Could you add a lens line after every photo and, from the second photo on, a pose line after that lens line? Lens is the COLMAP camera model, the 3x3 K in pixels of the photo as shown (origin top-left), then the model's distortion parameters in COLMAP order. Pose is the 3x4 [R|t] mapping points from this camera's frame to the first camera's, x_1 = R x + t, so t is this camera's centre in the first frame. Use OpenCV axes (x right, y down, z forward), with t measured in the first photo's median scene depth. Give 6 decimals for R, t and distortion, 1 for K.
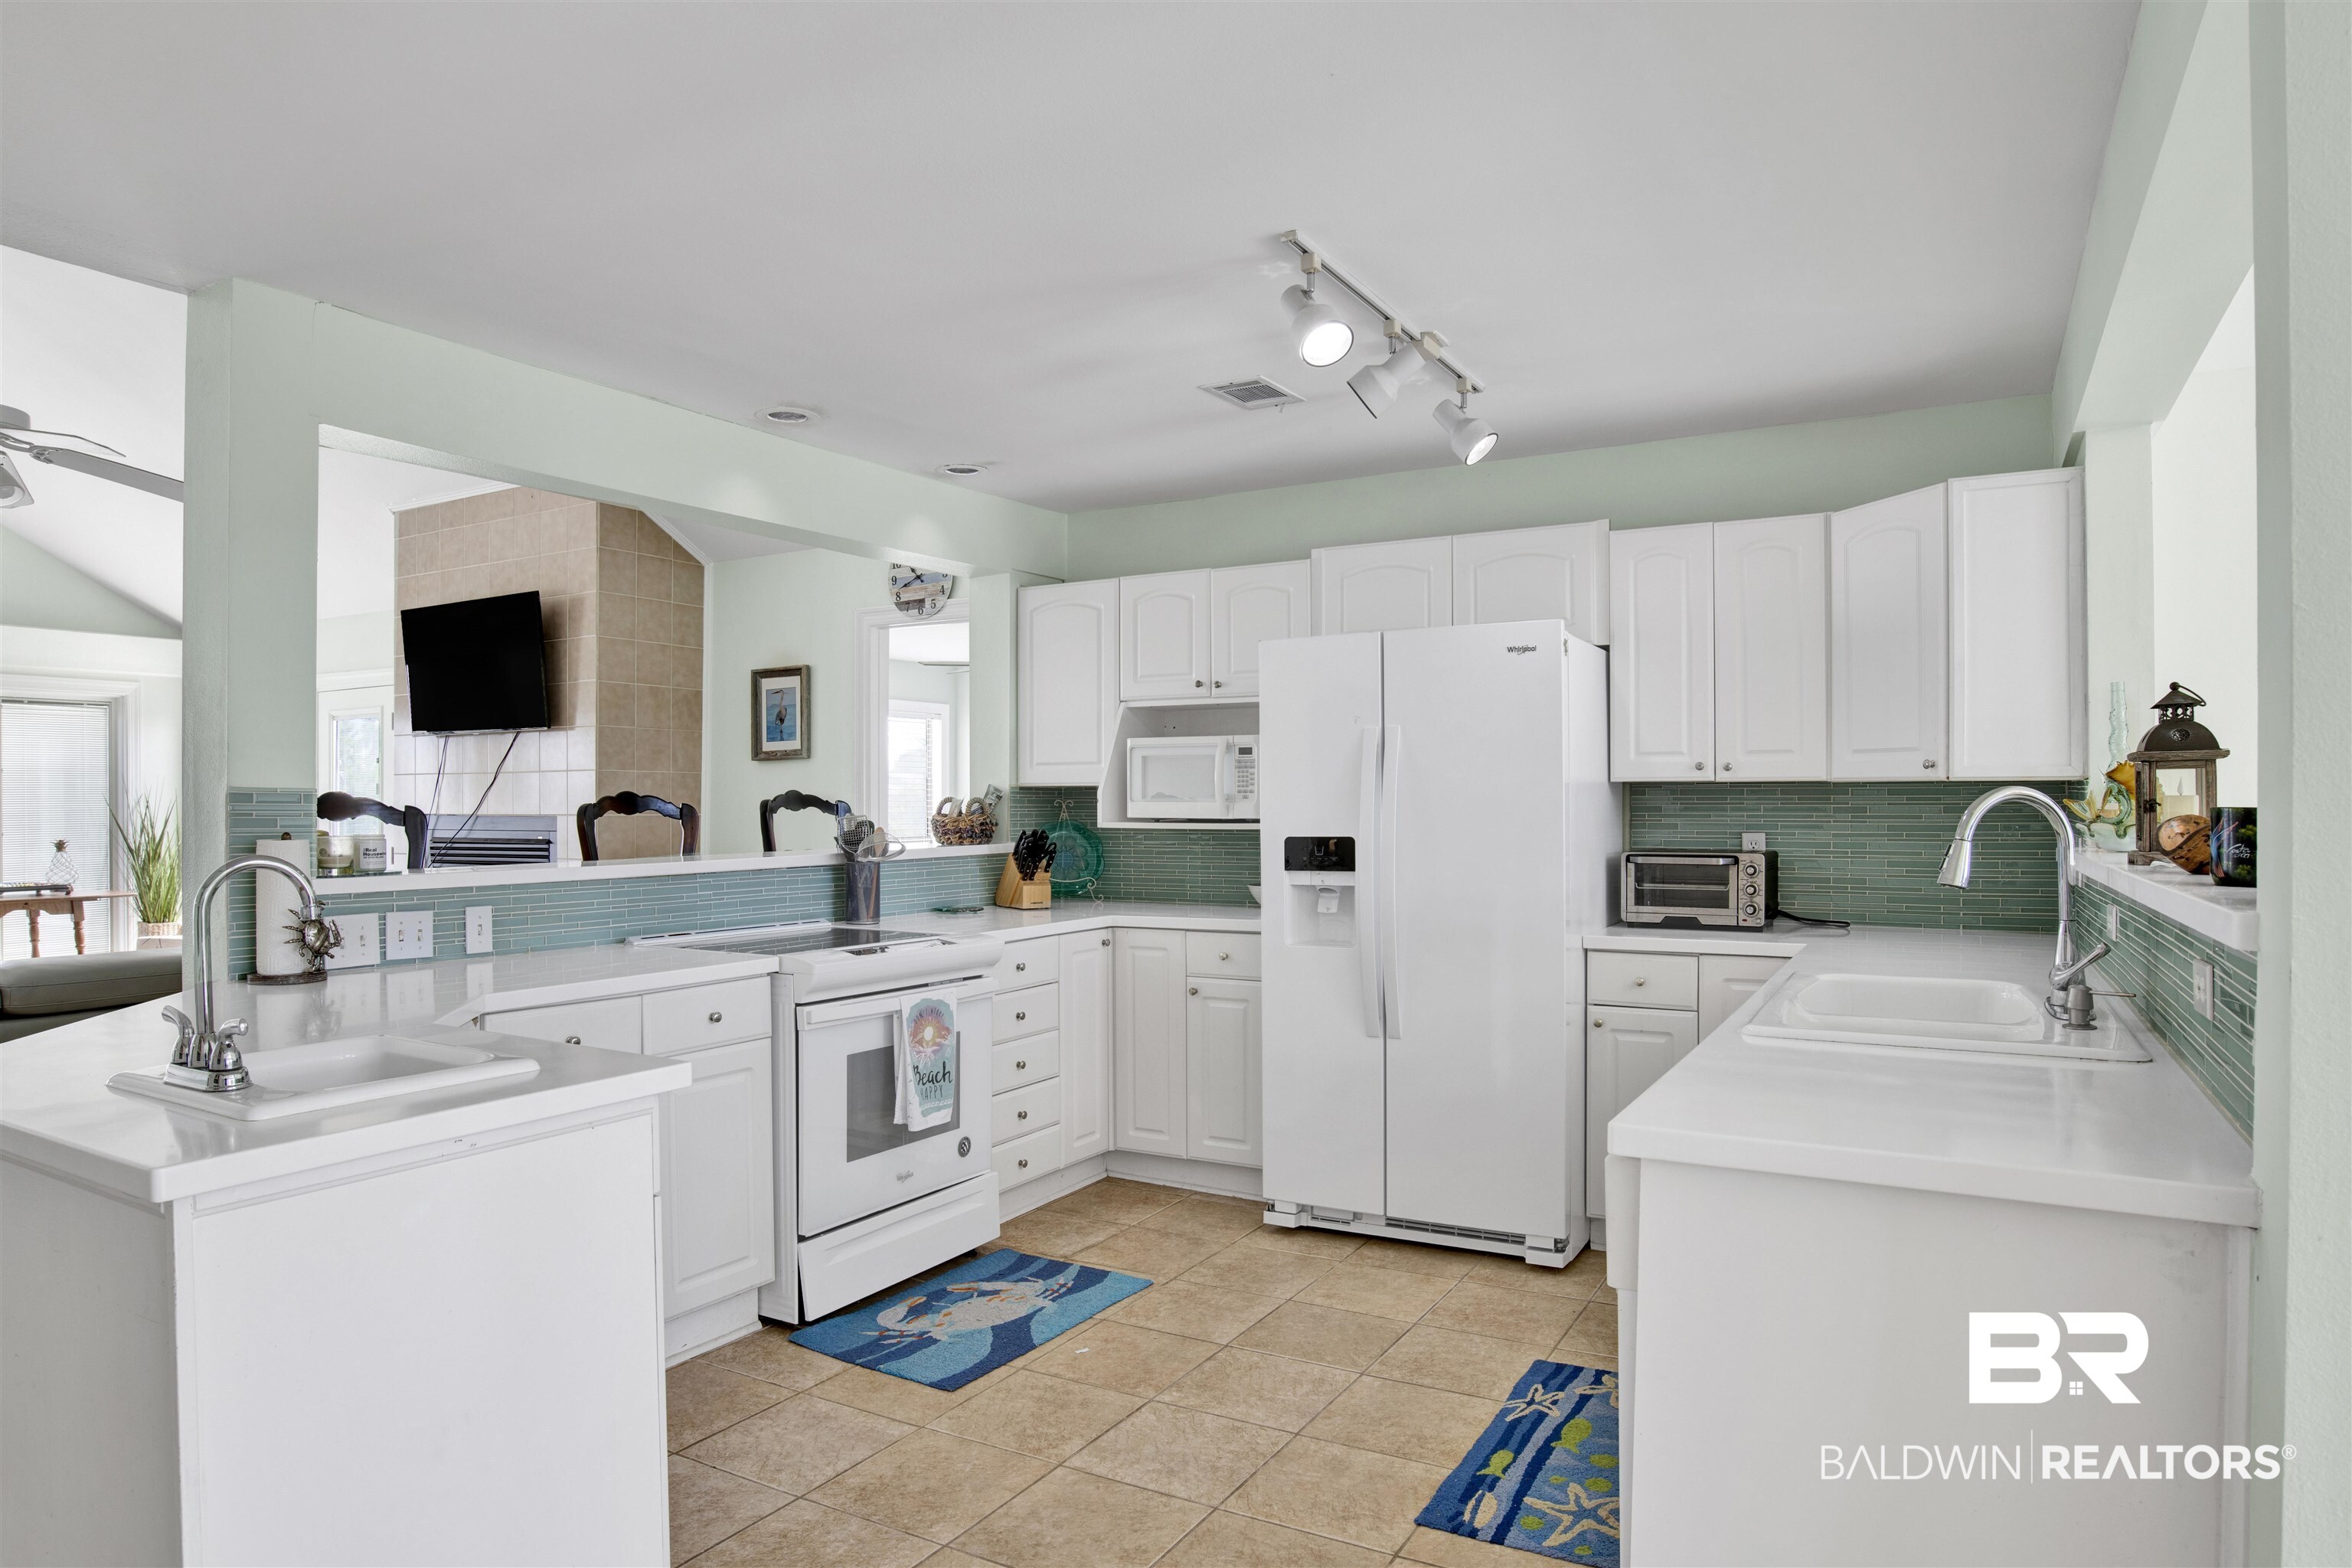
lens RADIAL K [[1391.7, 0, 1221.3], [0, 1391.7, 809.8], [0, 0, 1]] dist [-0.059873, 0.015734]
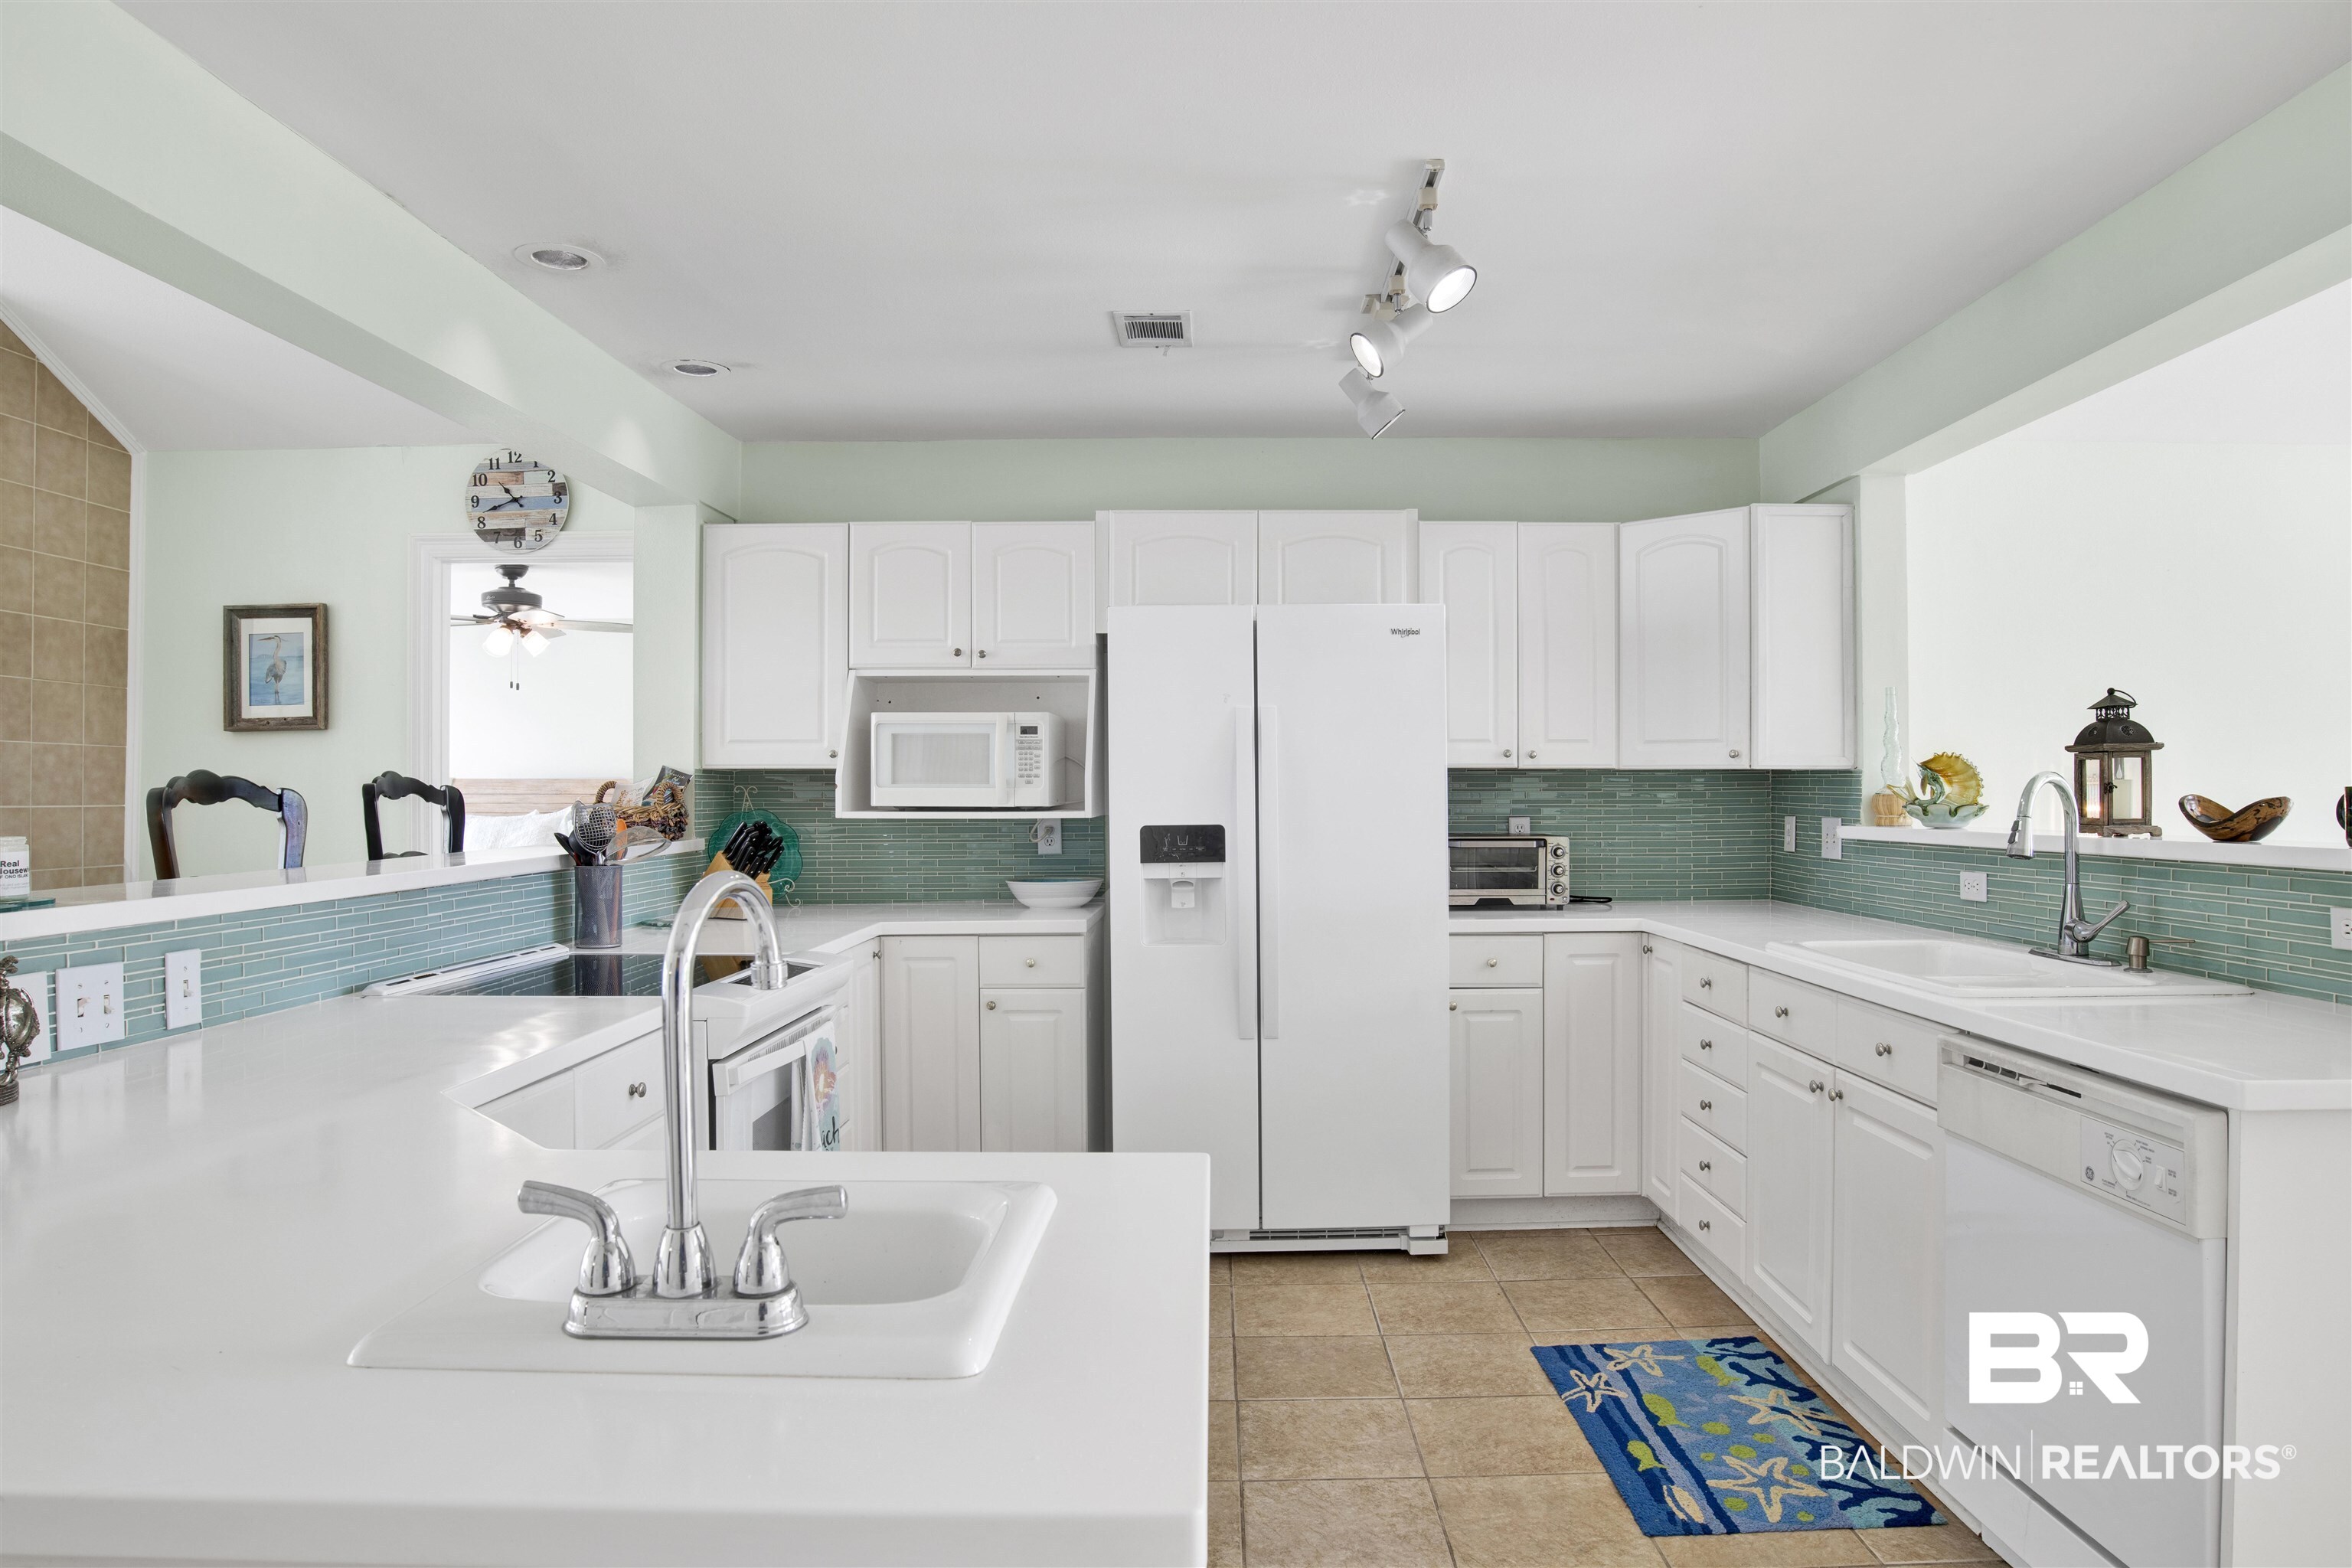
lens RADIAL K [[1391.7, 0, 1235.5], [0, 1391.7, 792.8], [0, 0, 1]] dist [-0.059873, 0.015734]
pose [[0.867334, -0.000167, 0.497726, -0.360345], [0.003367, 0.999979, -0.005532, 0.003343], [-0.497715, 0.006474, 0.867317, 0.193611]]
